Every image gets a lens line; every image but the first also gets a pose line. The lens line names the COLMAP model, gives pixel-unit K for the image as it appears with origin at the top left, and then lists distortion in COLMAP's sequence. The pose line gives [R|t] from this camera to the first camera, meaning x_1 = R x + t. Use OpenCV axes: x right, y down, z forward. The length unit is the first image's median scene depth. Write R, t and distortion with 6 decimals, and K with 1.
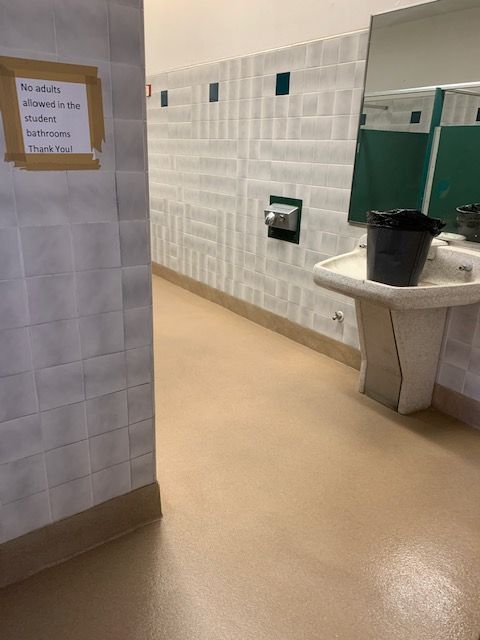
lens RADIAL K [[479.9, 0, 230.4], [0, 479.9, 313.4], [0, 0, 1]] dist [0.071977, -0.110656]
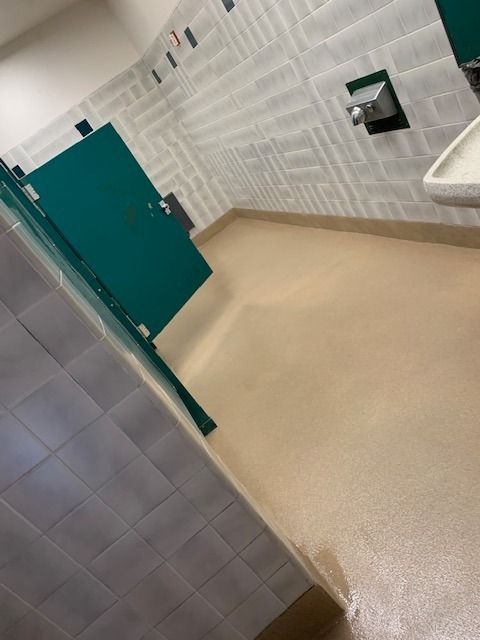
lens RADIAL K [[479.9, 0, 230.4], [0, 479.9, 313.4], [0, 0, 1]] dist [0.071977, -0.110656]
pose [[0.811445, -0.391485, -0.433931, 0.115193], [0.468751, 0.879406, 0.083172, -0.076582], [0.349041, -0.270895, 0.897099, 0.173302]]
